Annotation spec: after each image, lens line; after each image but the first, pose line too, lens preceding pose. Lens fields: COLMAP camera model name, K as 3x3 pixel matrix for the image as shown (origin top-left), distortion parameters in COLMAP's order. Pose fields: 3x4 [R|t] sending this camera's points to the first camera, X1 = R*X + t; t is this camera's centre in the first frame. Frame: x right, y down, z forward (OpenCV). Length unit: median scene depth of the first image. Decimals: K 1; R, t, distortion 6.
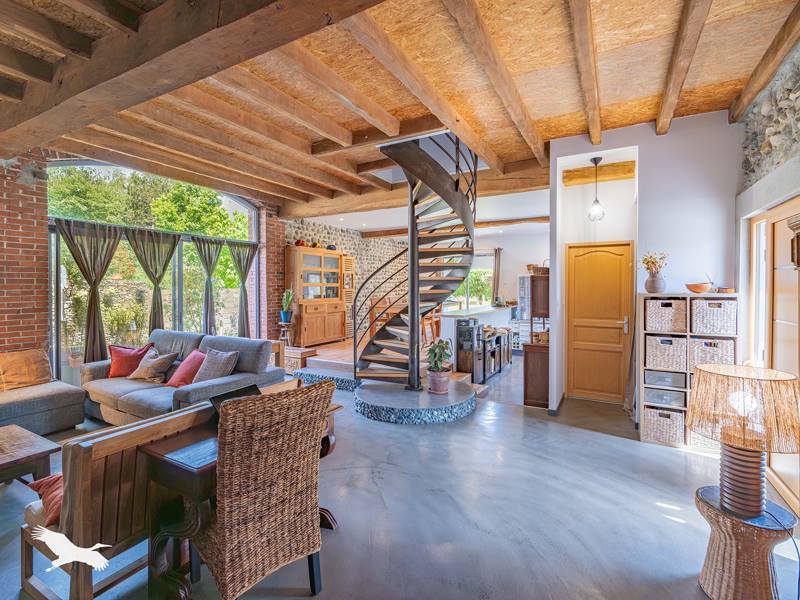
lens RADIAL K [[375.2, 0, 404.5], [0, 375.2, 289.2], [0, 0, 1]] dist [-0.001682, -0.001380]
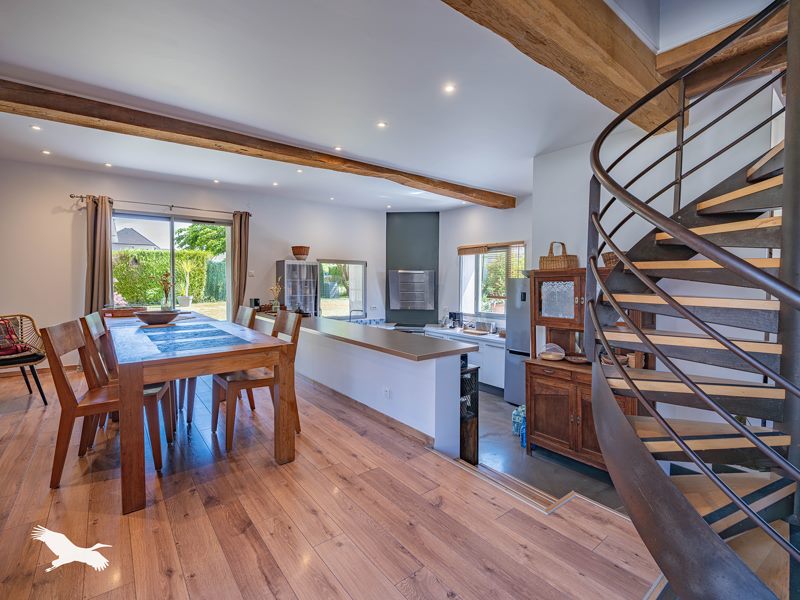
lens RADIAL K [[375.2, 0, 404.5], [0, 375.2, 289.2], [0, 0, 1]] dist [-0.001682, -0.001380]
pose [[0.390461, -0.023499, 0.920319, -0.272493], [0.001203, 0.999686, 0.025015, -0.011947], [-0.920618, -0.008660, 0.390367, 0.814993]]
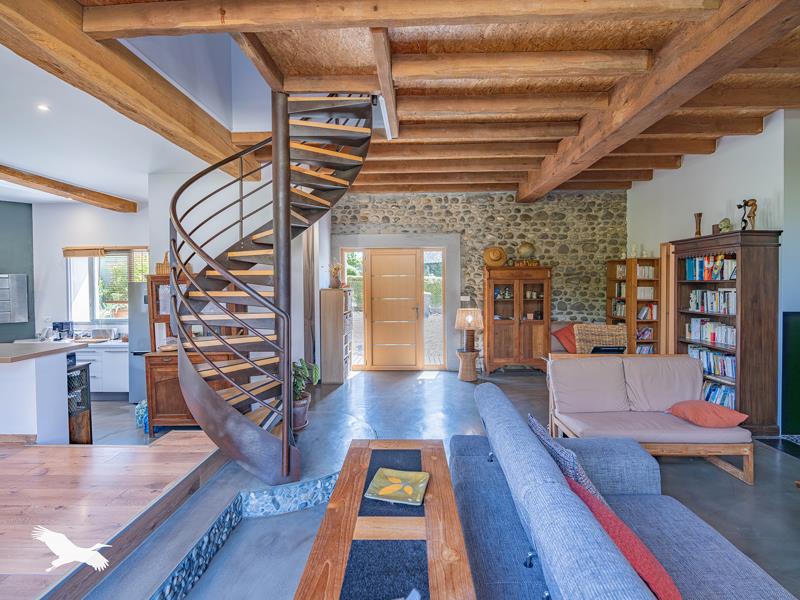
lens RADIAL K [[375.2, 0, 404.5], [0, 375.2, 289.2], [0, 0, 1]] dist [-0.001682, -0.001380]
pose [[-0.454681, -0.014010, 0.890544, -0.449467], [0.014917, 0.999616, 0.023342, -0.010224], [-0.890529, 0.023898, -0.454298, 0.760896]]
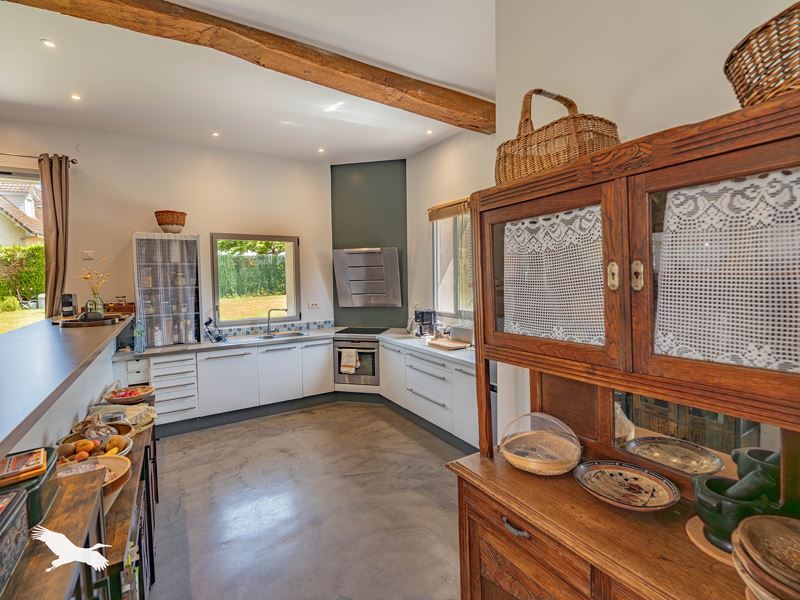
lens RADIAL K [[375.2, 0, 404.5], [0, 375.2, 289.2], [0, 0, 1]] dist [-0.001682, -0.001380]
pose [[0.489426, -0.043459, 0.870961, 0.140705], [0.022210, 0.999055, 0.037370, 0.014291], [-0.871762, 0.001054, 0.489929, 0.797980]]
